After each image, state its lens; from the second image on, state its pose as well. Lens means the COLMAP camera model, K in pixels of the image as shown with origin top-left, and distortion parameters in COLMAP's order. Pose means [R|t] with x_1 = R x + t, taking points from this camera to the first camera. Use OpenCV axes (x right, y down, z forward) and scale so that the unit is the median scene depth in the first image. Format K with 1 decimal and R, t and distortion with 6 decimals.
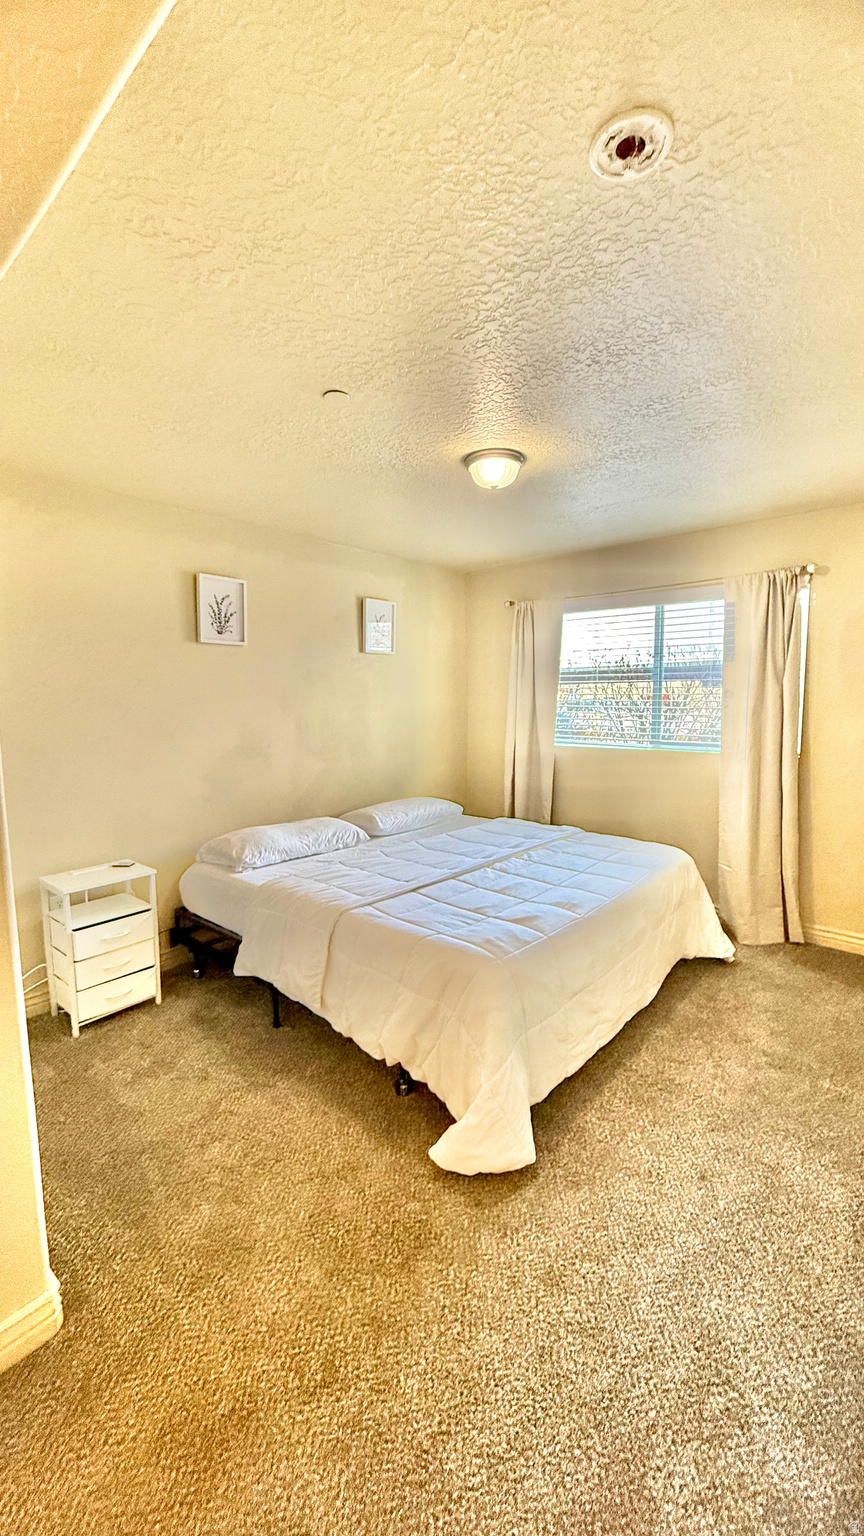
lens RADIAL K [[611.6, 0, 438.6], [0, 611.6, 758.6], [0, 0, 1]] dist [-0.001748, 0.000424]
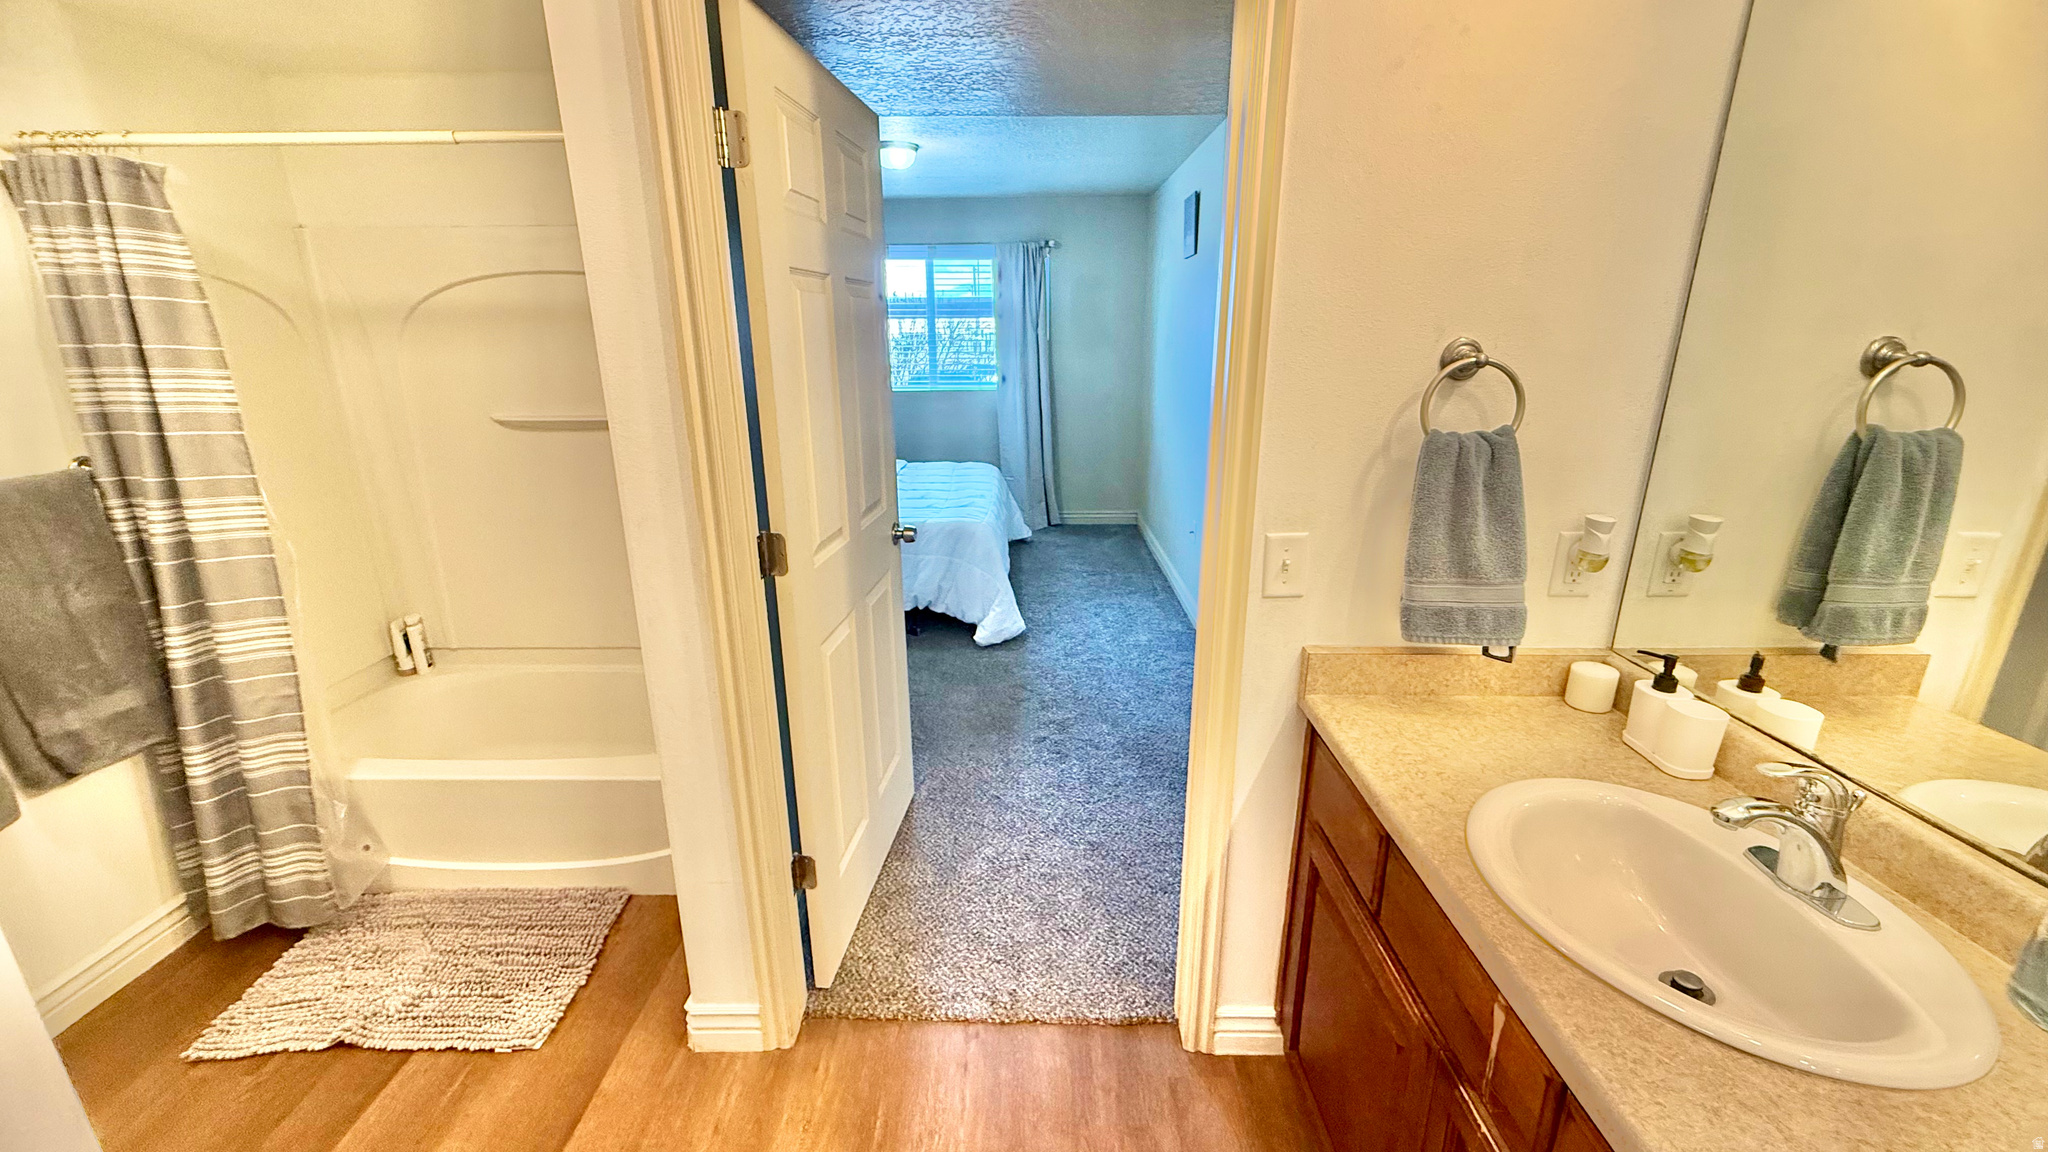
lens RADIAL K [[815.5, 0, 1009.8], [0, 815.5, 580.5], [0, 0, 1]] dist [-0.001748, 0.000424]
pose [[0.763742, -0.187408, 0.617719, -0.833277], [0.069633, 0.975264, 0.209789, 0.033269], [-0.641755, -0.117212, 0.757899, -0.449713]]
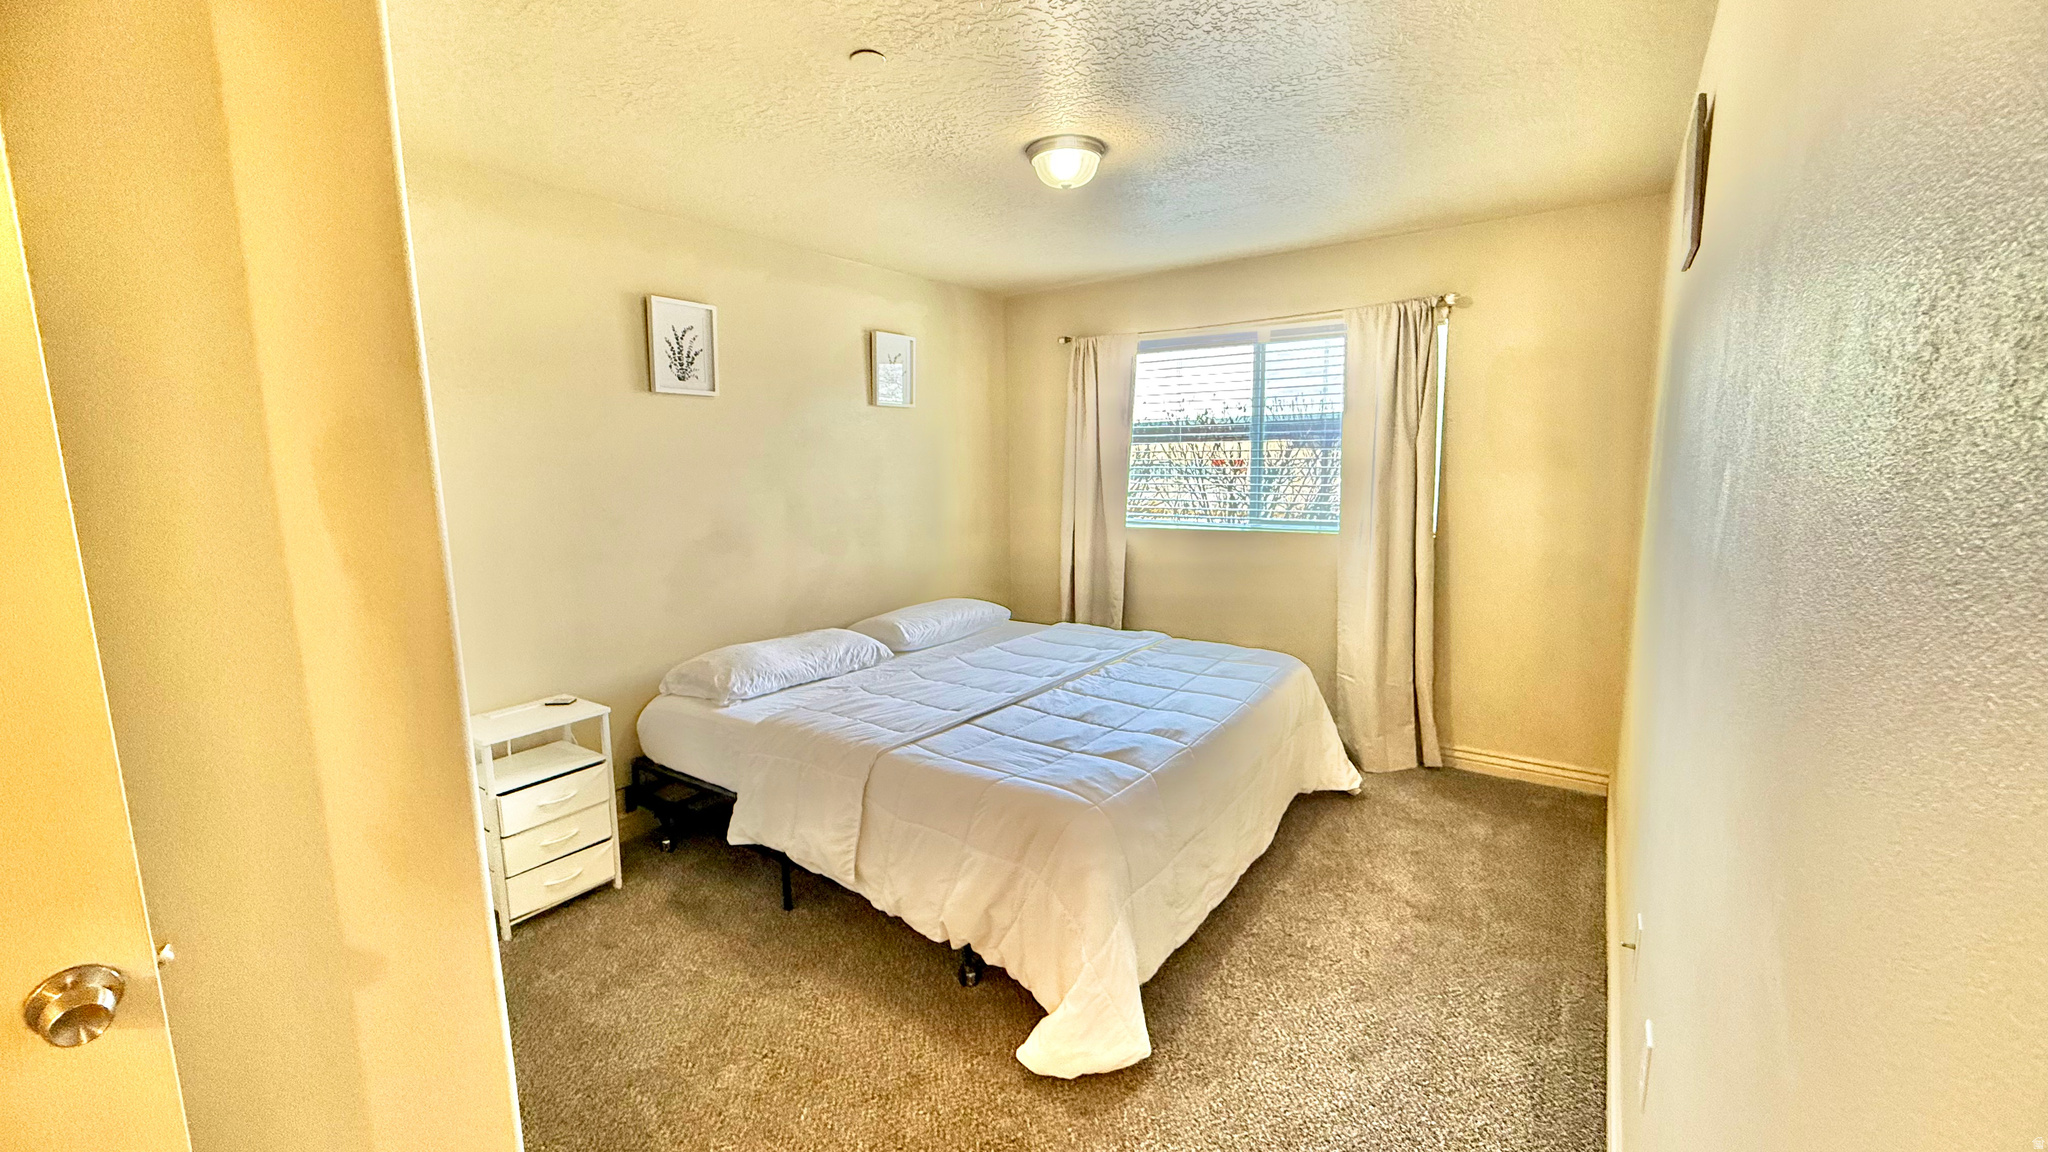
lens RADIAL K [[815.5, 0, 1025.0], [0, 815.5, 571.8], [0, 0, 1]] dist [-0.001748, 0.000424]
pose [[0.994770, -0.020958, 0.099965, -0.064285], [0.017563, 0.999243, 0.034719, -0.004357], [-0.100617, -0.032782, 0.994385, -0.009877]]
